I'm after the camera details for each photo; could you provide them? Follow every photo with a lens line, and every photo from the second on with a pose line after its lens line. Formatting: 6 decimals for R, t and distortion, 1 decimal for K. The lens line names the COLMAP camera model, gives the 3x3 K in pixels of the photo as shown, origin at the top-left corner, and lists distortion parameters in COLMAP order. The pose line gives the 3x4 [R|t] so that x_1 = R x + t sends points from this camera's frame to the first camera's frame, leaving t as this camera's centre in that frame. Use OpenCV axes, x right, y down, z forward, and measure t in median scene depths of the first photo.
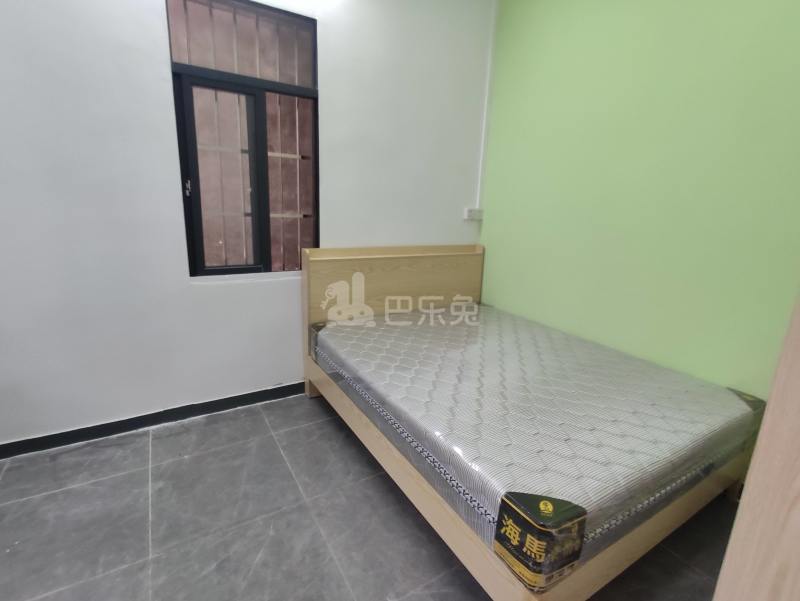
lens RADIAL K [[386.8, 0, 404.0], [0, 386.8, 296.4], [0, 0, 1]] dist [-0.000685, -0.000147]
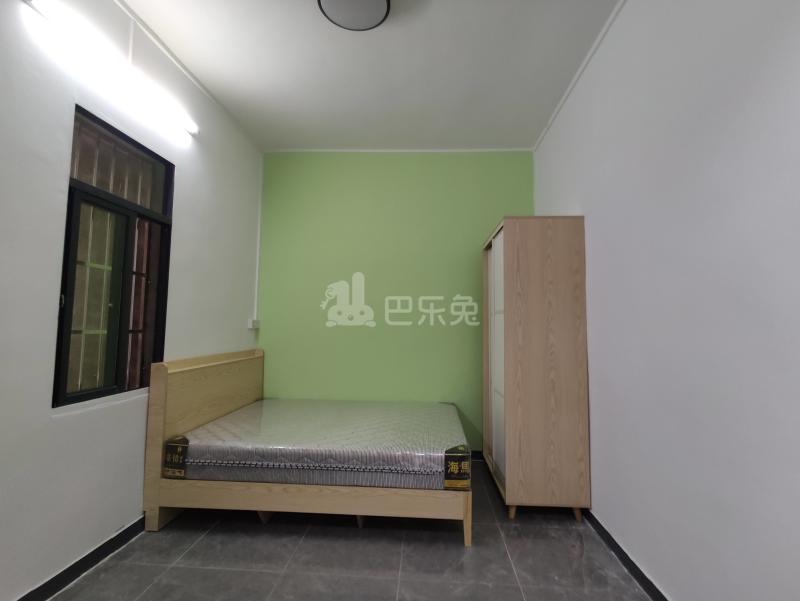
lens RADIAL K [[386.8, 0, 404.0], [0, 386.8, 296.4], [0, 0, 1]] dist [-0.000685, -0.000147]
pose [[0.586221, 0.027903, 0.809671, -0.695753], [0.195240, 0.965086, -0.174617, 0.008295], [-0.786274, 0.260444, 0.560306, -0.094077]]
